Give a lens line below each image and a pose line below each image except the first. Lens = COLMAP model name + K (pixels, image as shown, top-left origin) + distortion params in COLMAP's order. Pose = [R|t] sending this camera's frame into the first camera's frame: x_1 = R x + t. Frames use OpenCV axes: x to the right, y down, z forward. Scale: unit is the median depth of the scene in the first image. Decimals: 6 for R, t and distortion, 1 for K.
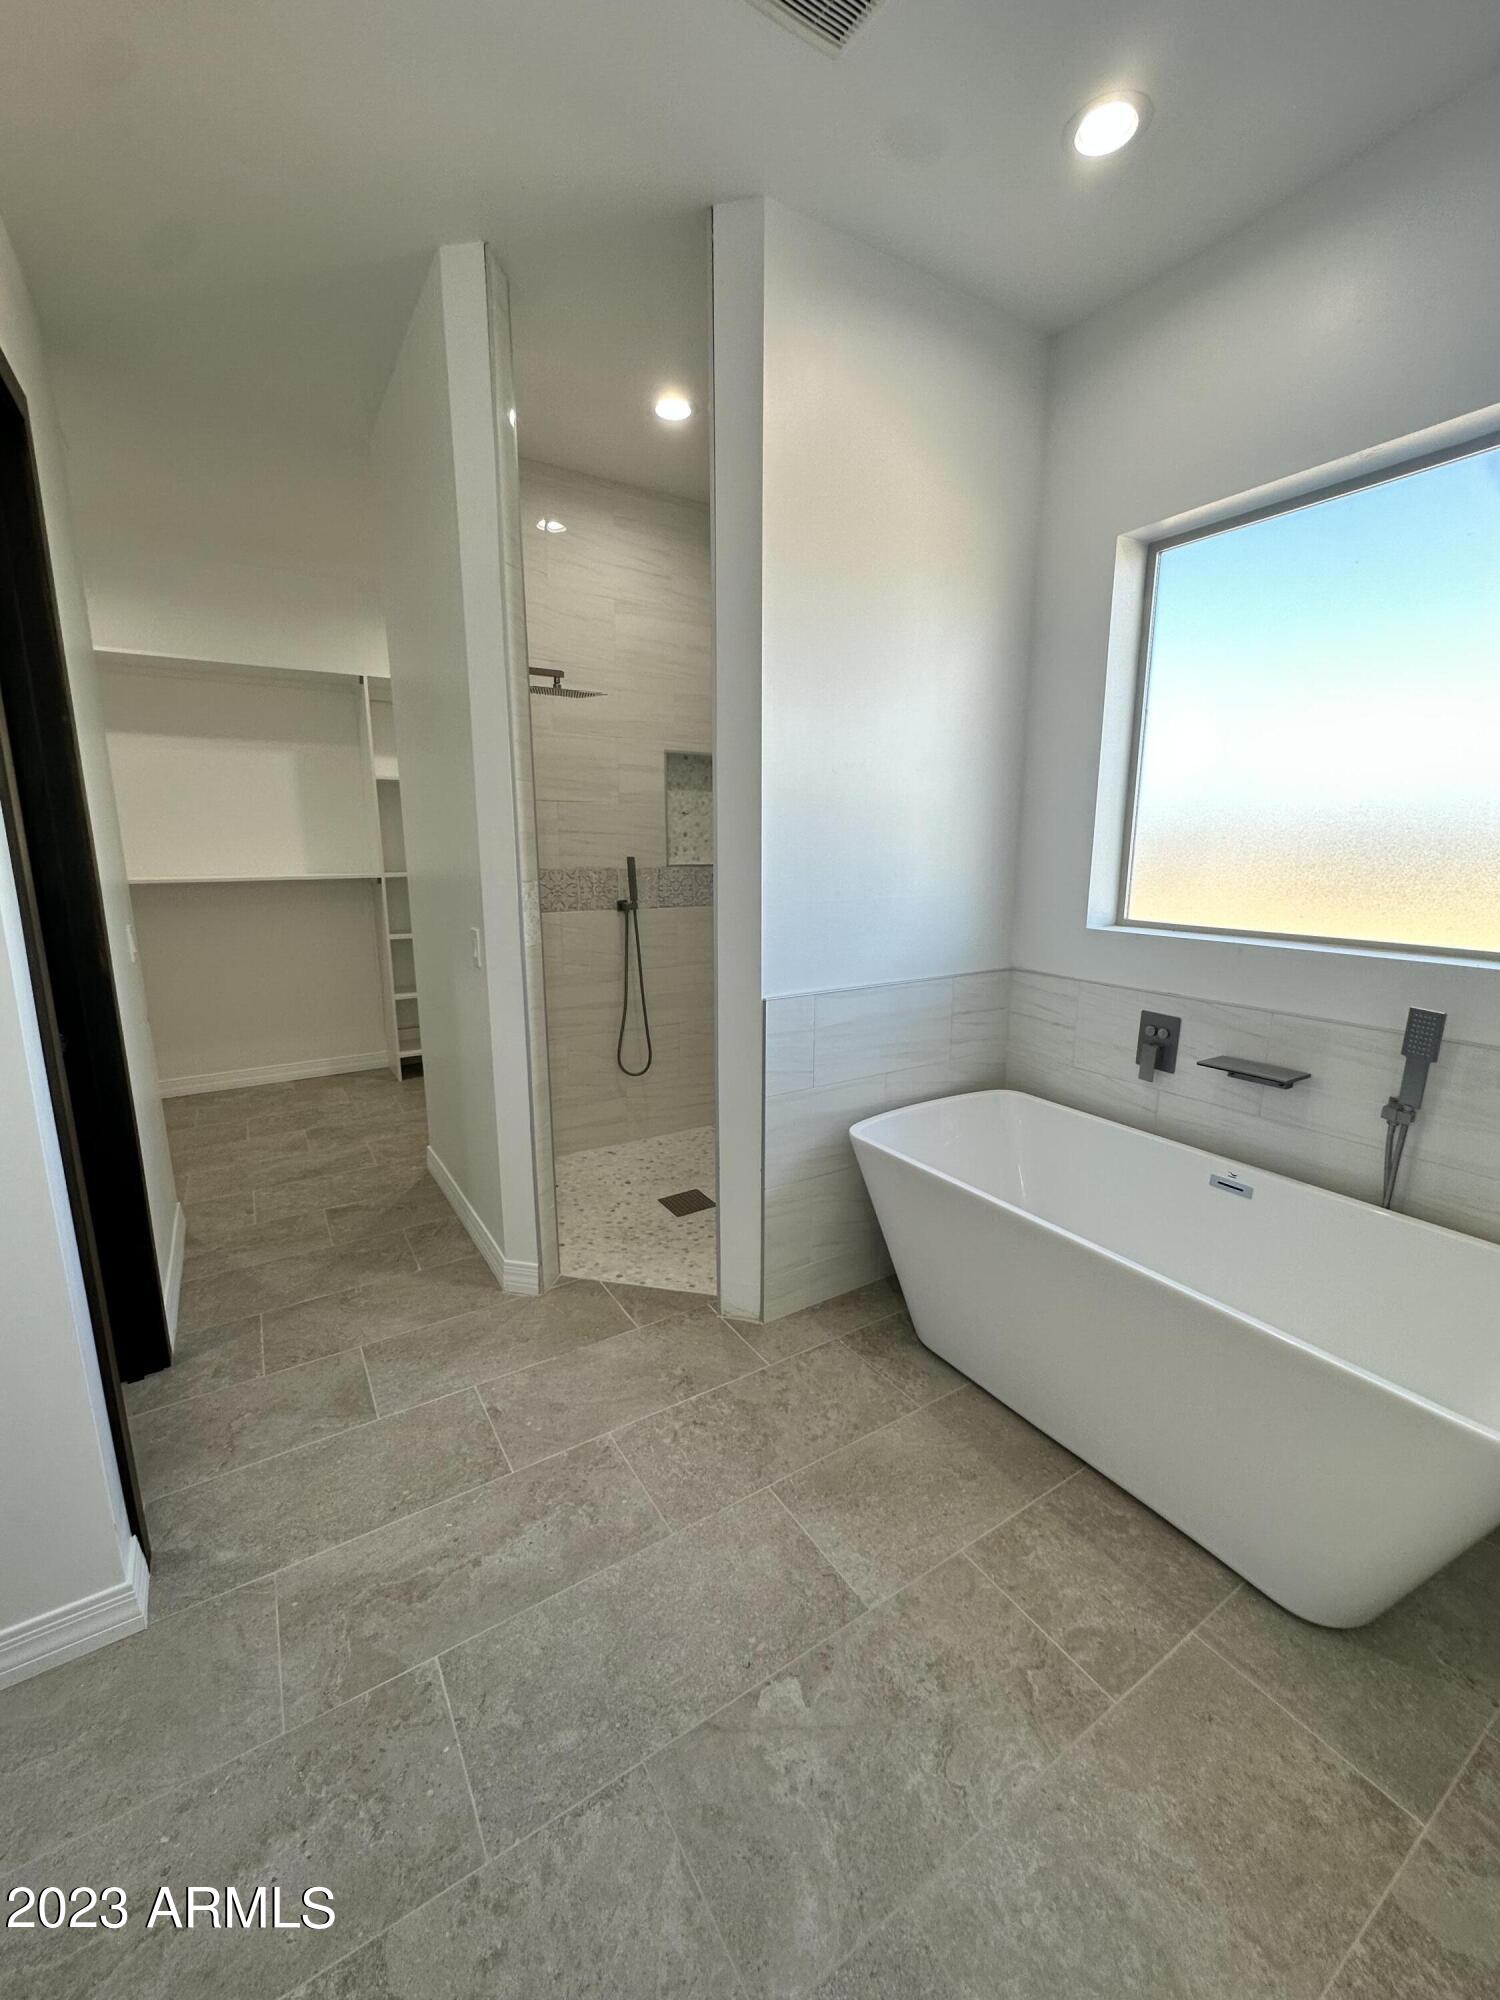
lens RADIAL K [[814.9, 0, 750.0], [0, 814.9, 1000.0], [0, 0, 1]] dist [0.000251, -0.000015]
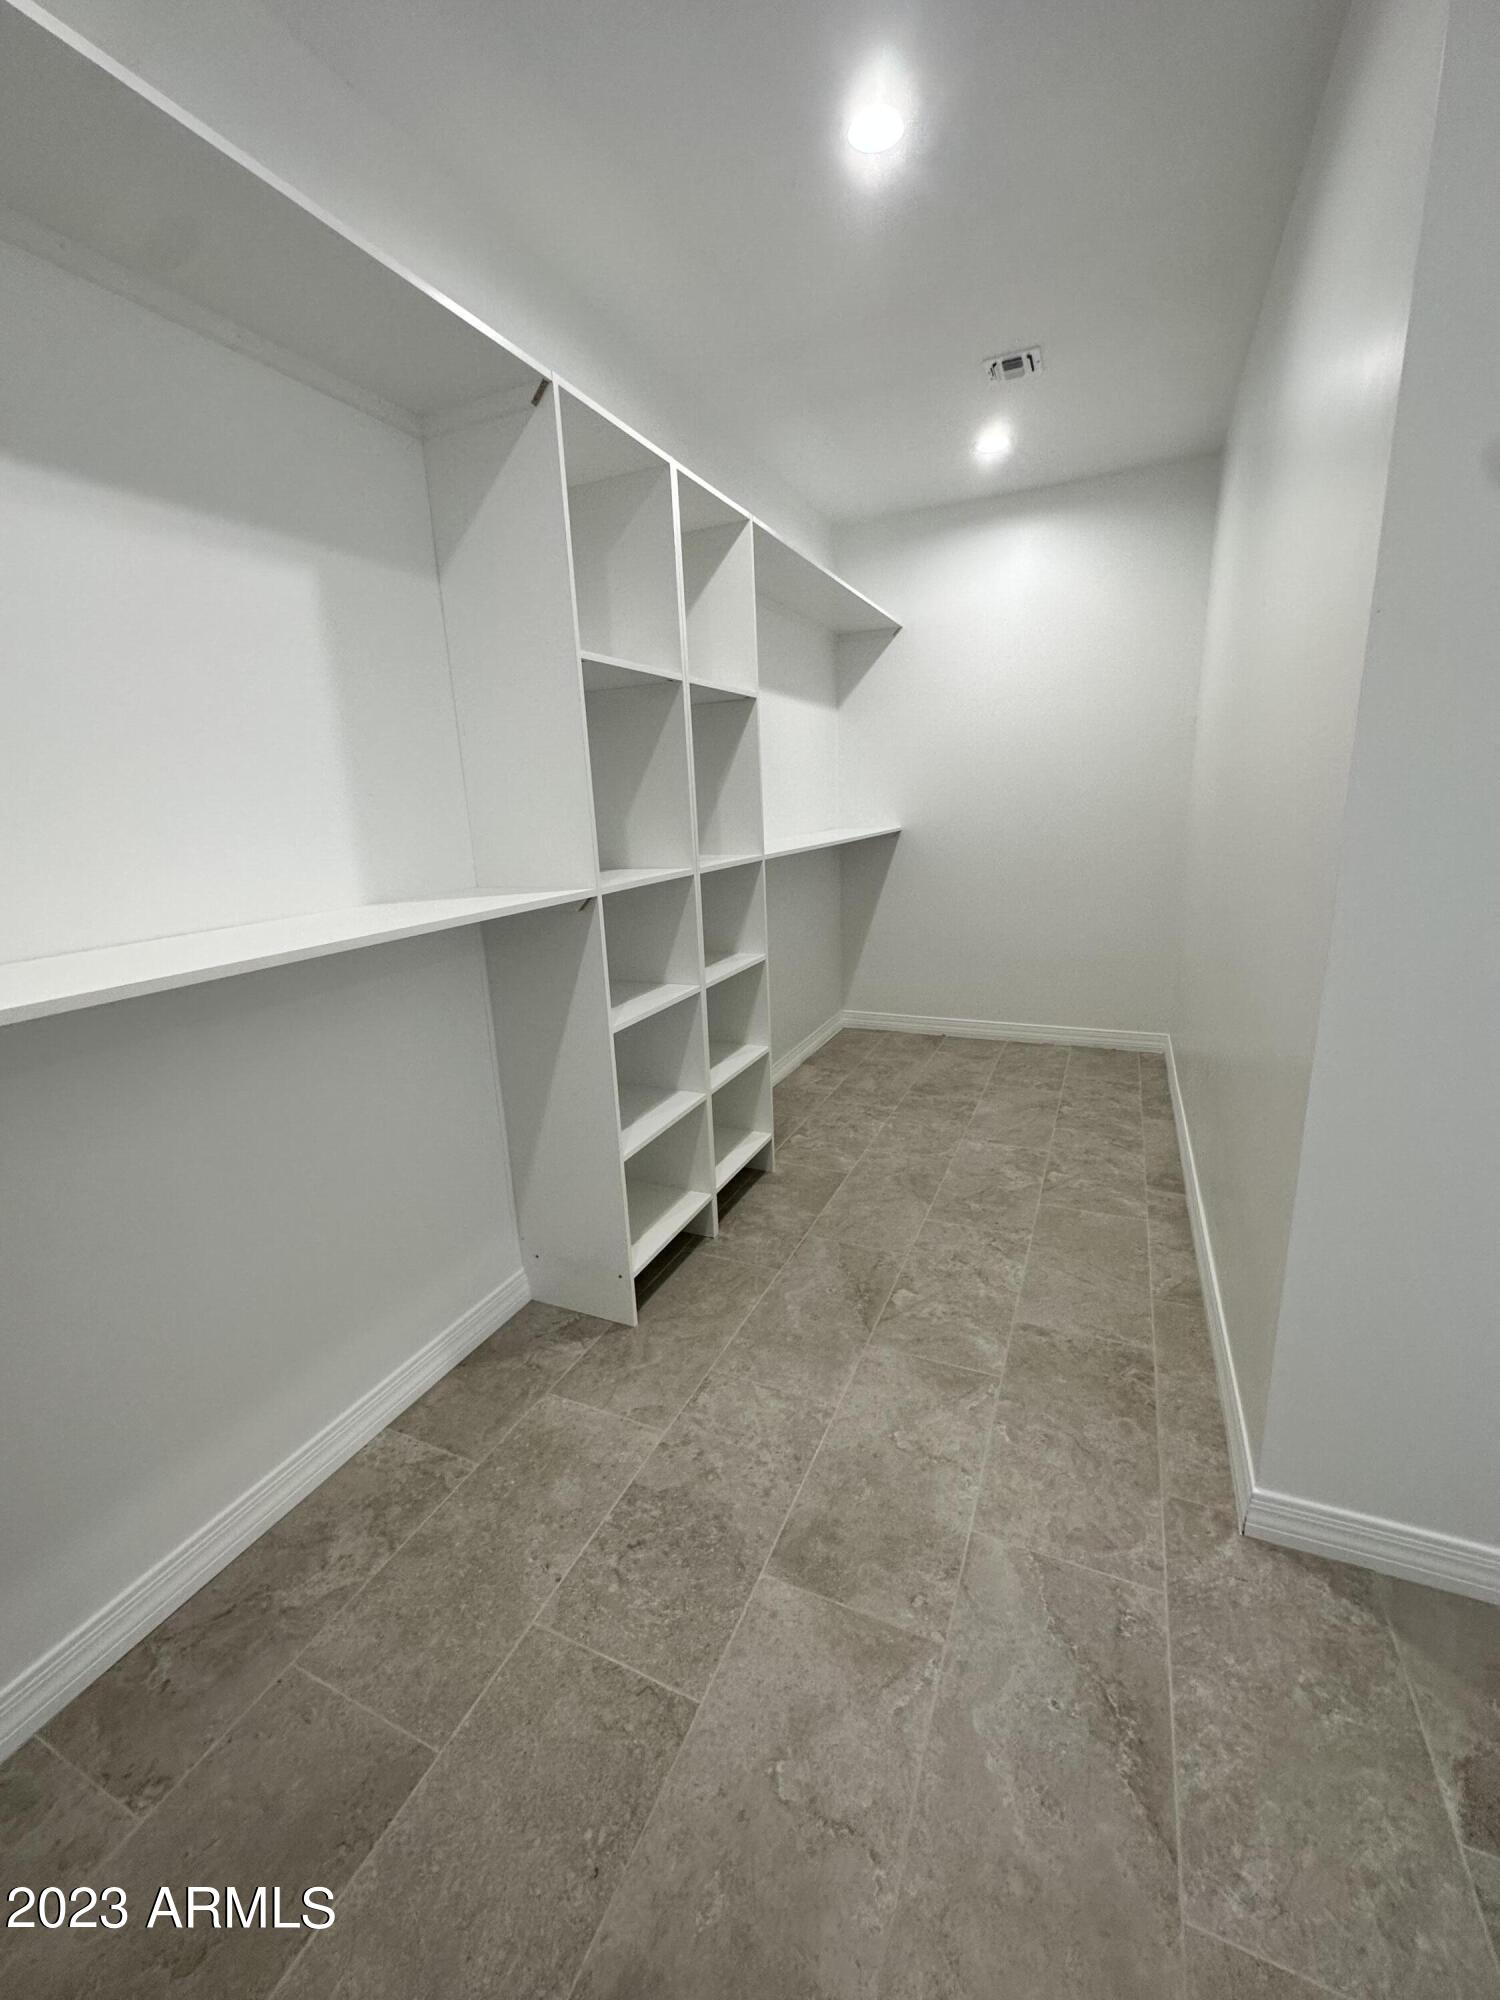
lens RADIAL K [[792.3, 0, 754.5], [0, 792.3, 1024.6], [0, 0, 1]] dist [0.000306, 0.000028]
pose [[0.832222, -0.184107, 0.522982, -0.591408], [0.149898, 0.982844, 0.107461, -0.114139], [-0.533794, -0.011037, 0.845542, 0.586366]]
